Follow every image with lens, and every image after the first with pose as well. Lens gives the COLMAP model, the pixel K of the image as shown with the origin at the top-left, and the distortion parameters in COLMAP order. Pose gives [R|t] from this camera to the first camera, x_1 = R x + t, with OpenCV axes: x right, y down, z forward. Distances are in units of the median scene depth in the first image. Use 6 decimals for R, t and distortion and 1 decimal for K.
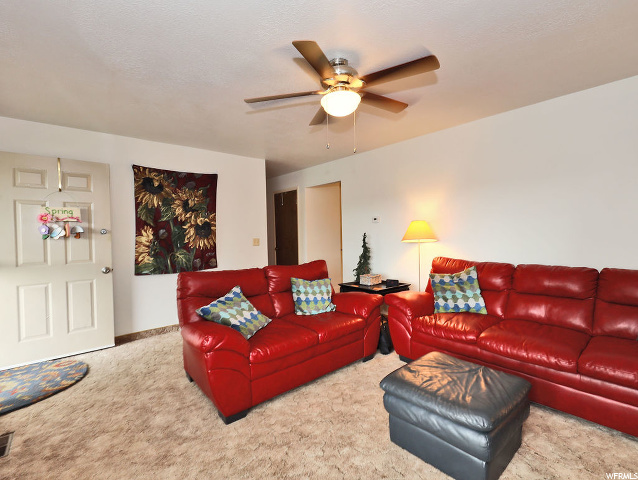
lens RADIAL K [[302.2, 0, 319.0], [0, 302.2, 240.0], [0, 0, 1]] dist [0.001938, 0.000200]
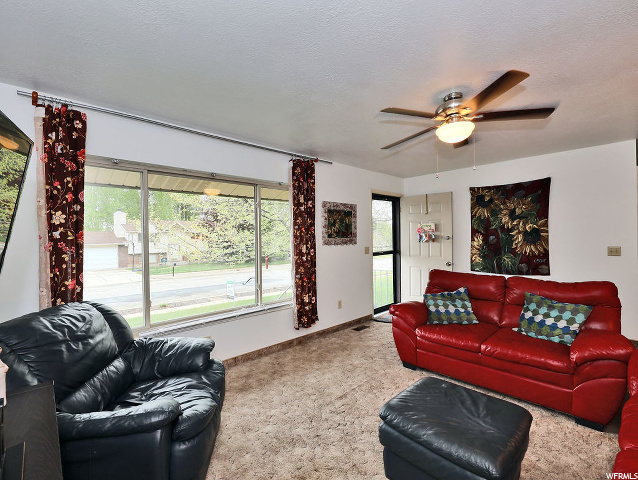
lens RADIAL K [[302.2, 0, 319.0], [0, 302.2, 240.0], [0, 0, 1]] dist [0.001938, 0.000200]
pose [[0.066410, 0.031509, -0.997295, 0.630183], [-0.005721, 0.999497, 0.031197, -0.051351], [0.997776, 0.003633, 0.066557, 0.230989]]
